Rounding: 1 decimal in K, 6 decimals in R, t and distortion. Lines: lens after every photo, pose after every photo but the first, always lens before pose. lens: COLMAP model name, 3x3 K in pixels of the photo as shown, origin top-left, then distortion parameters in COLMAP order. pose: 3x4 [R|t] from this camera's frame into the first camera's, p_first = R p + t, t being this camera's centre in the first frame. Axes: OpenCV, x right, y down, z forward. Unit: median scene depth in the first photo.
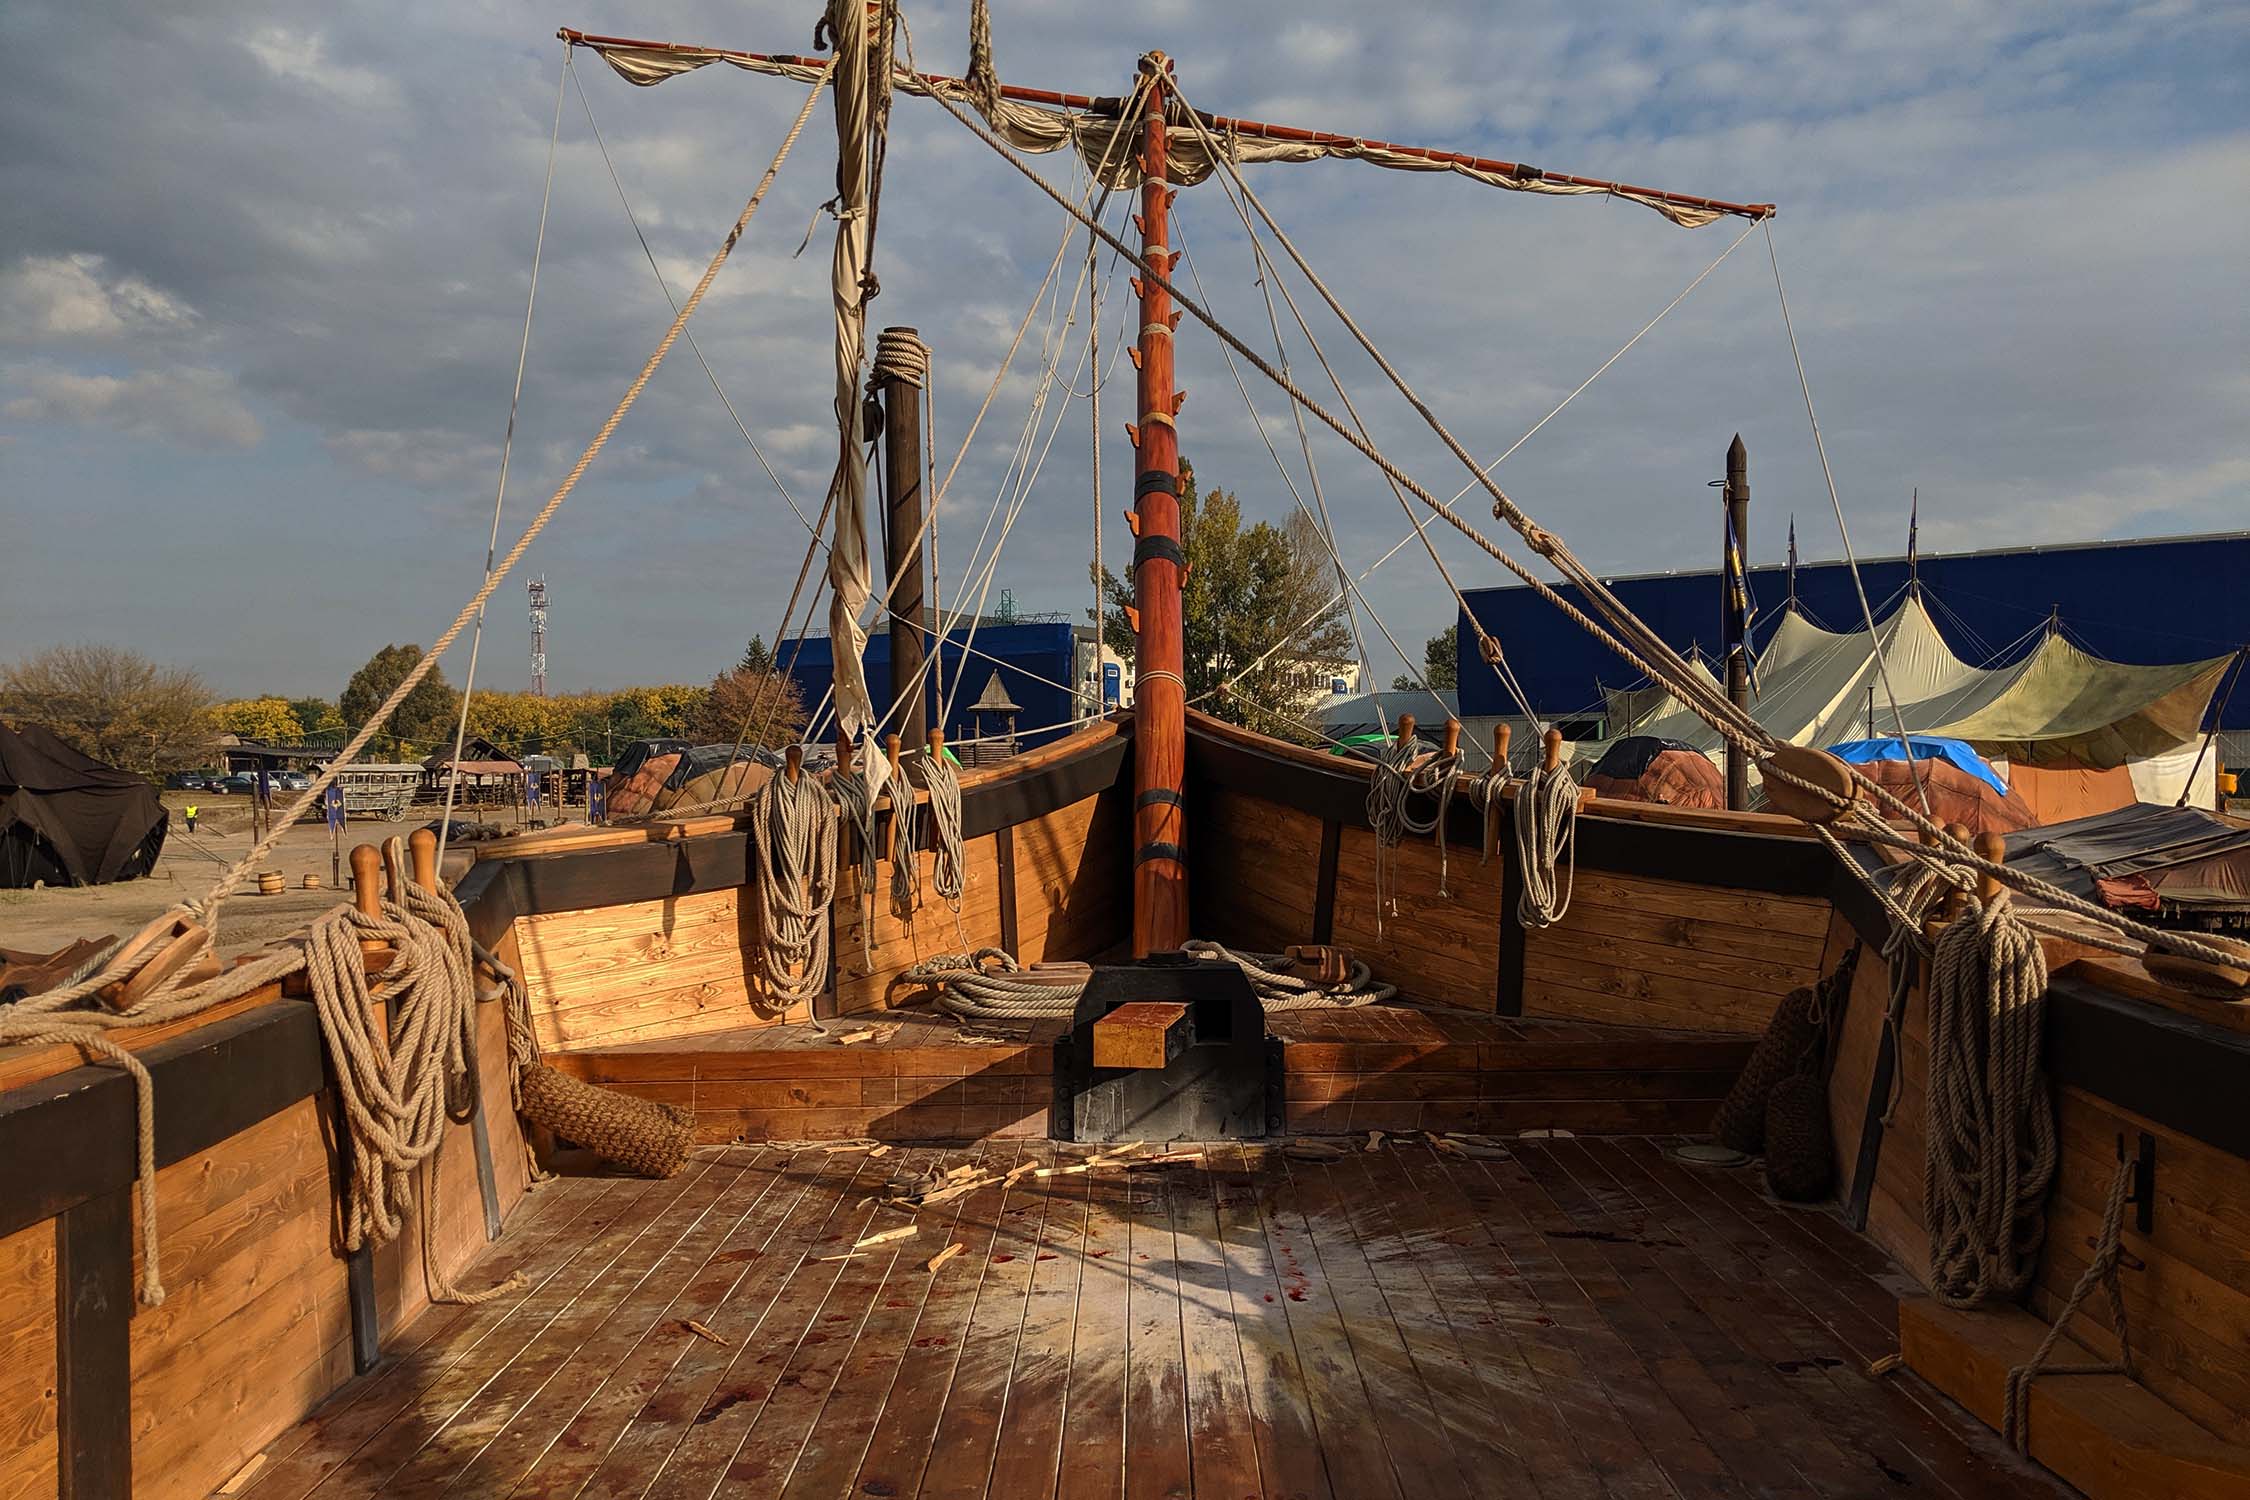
lens RADIAL K [[1786.4, 0, 1124.3], [0, 1786.4, 749.2], [0, 0, 1]] dist [0.052651, -0.007677]
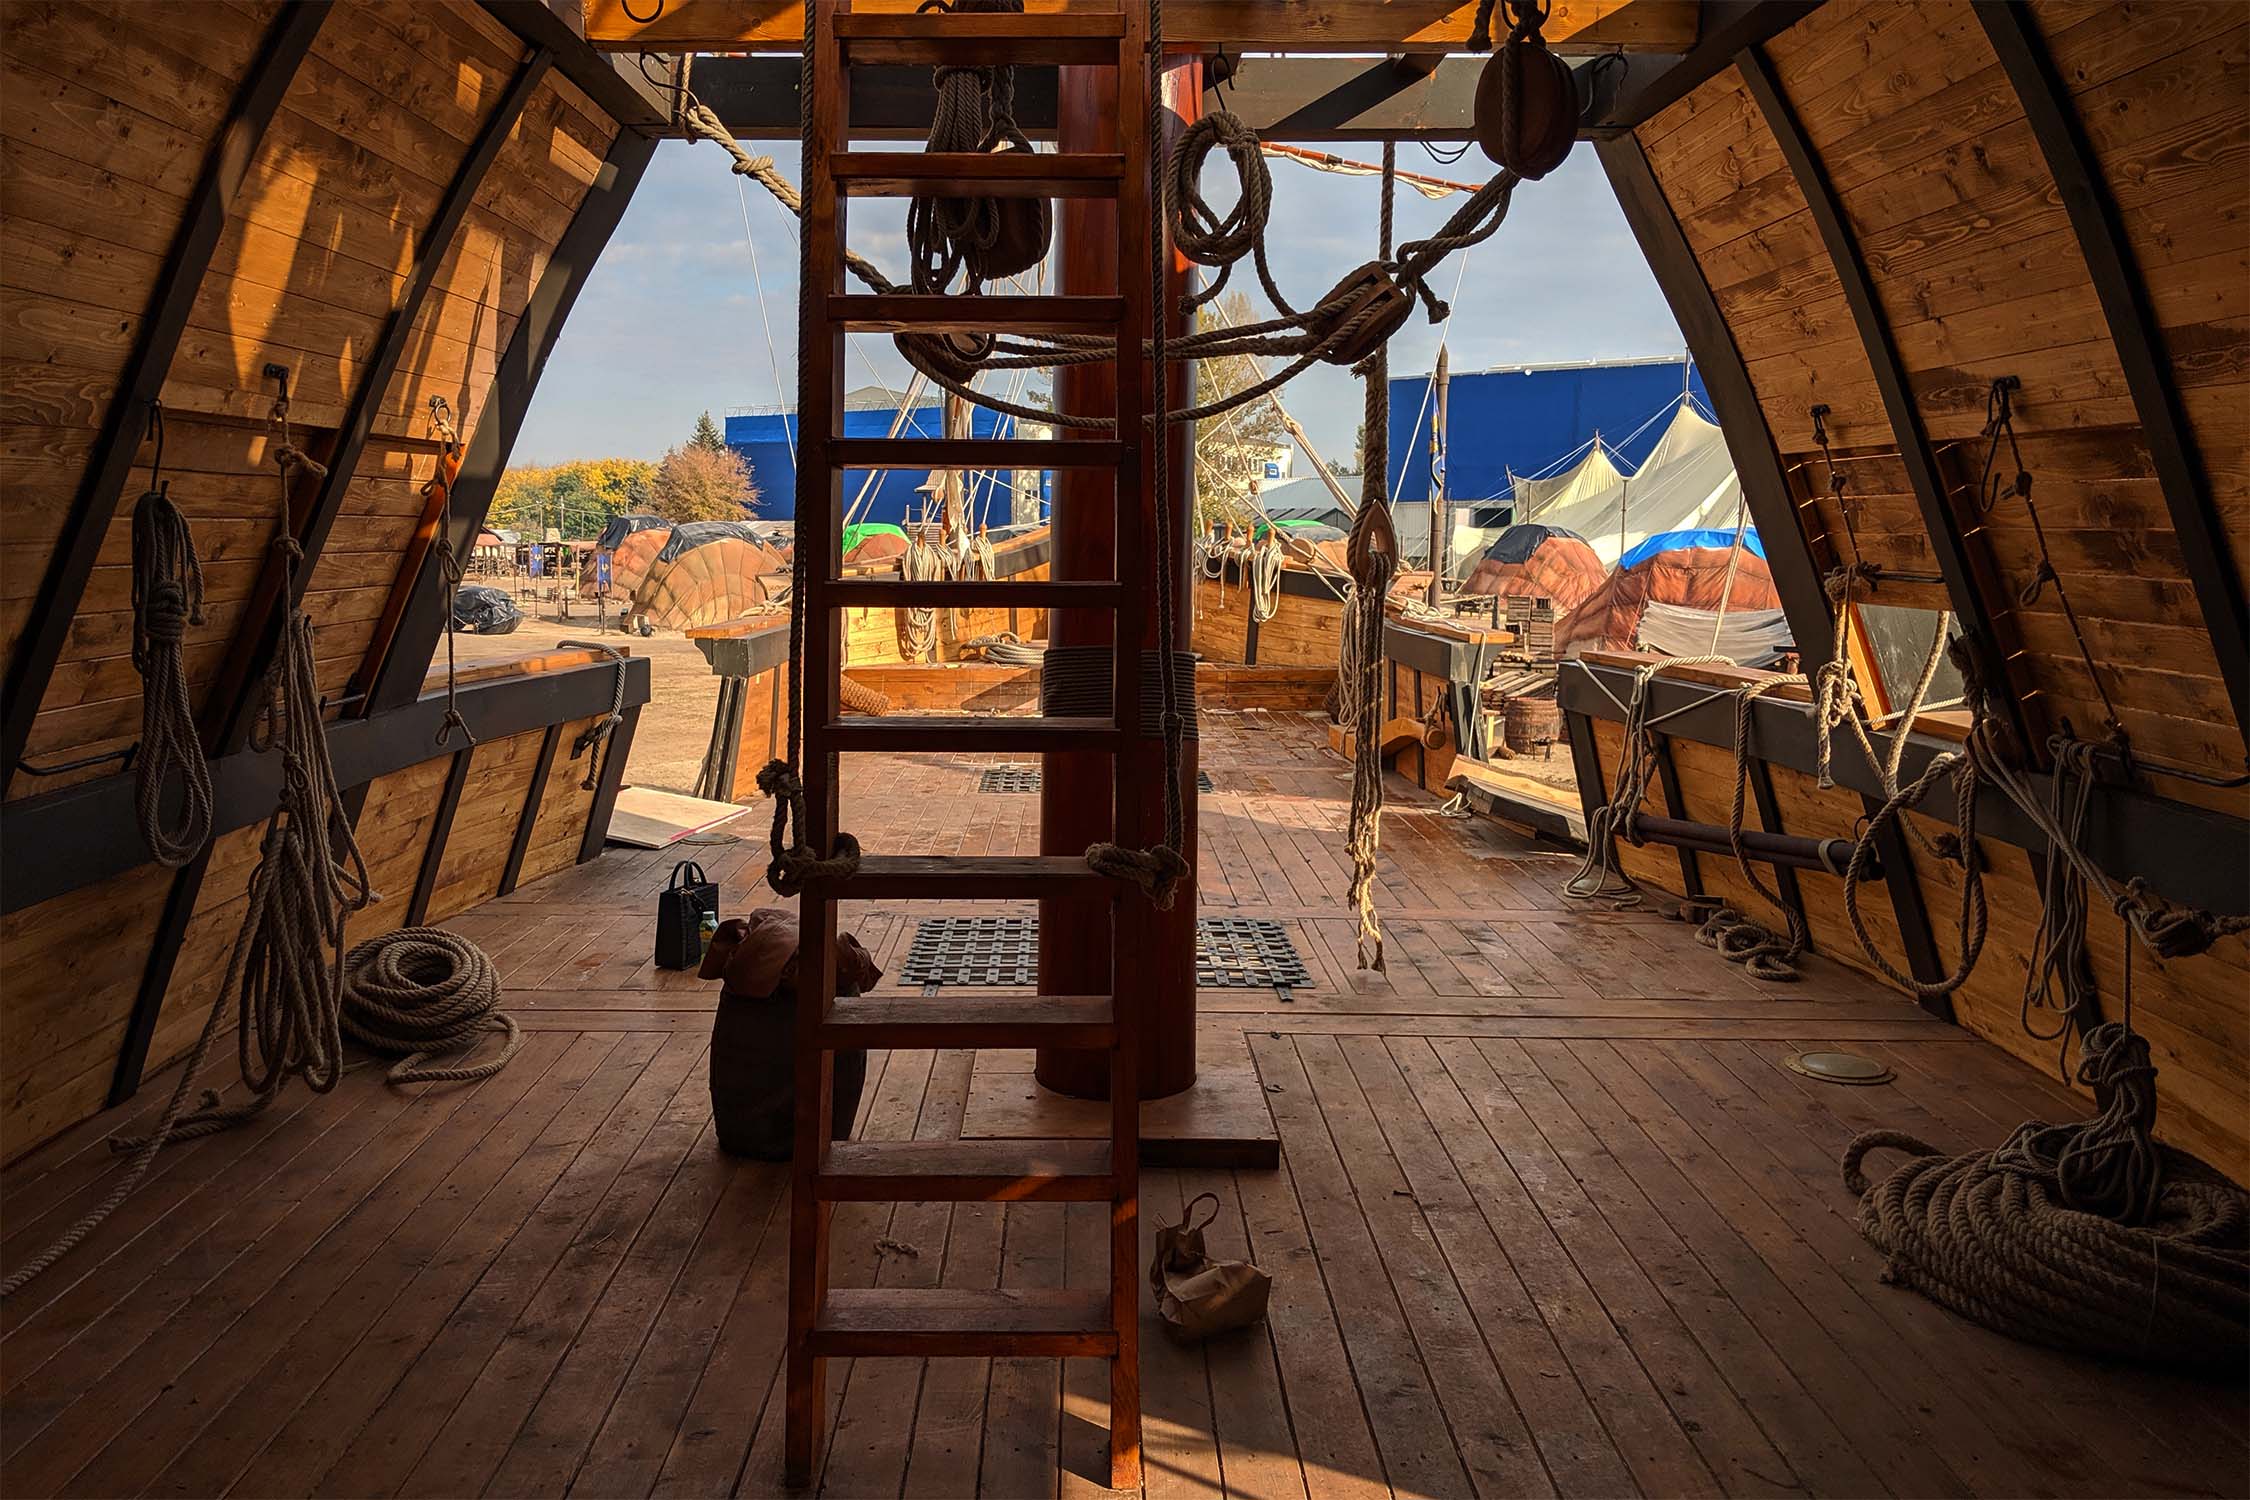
lens RADIAL K [[1786.4, 0, 1034.7], [0, 1786.4, 900.2], [0, 0, 1]] dist [0.052651, -0.007677]
pose [[0.999829, 0.015225, -0.010512, -0.018602], [-0.012782, 0.979200, 0.202493, -0.006302], [0.013376, -0.202324, 0.979227, -1.277284]]
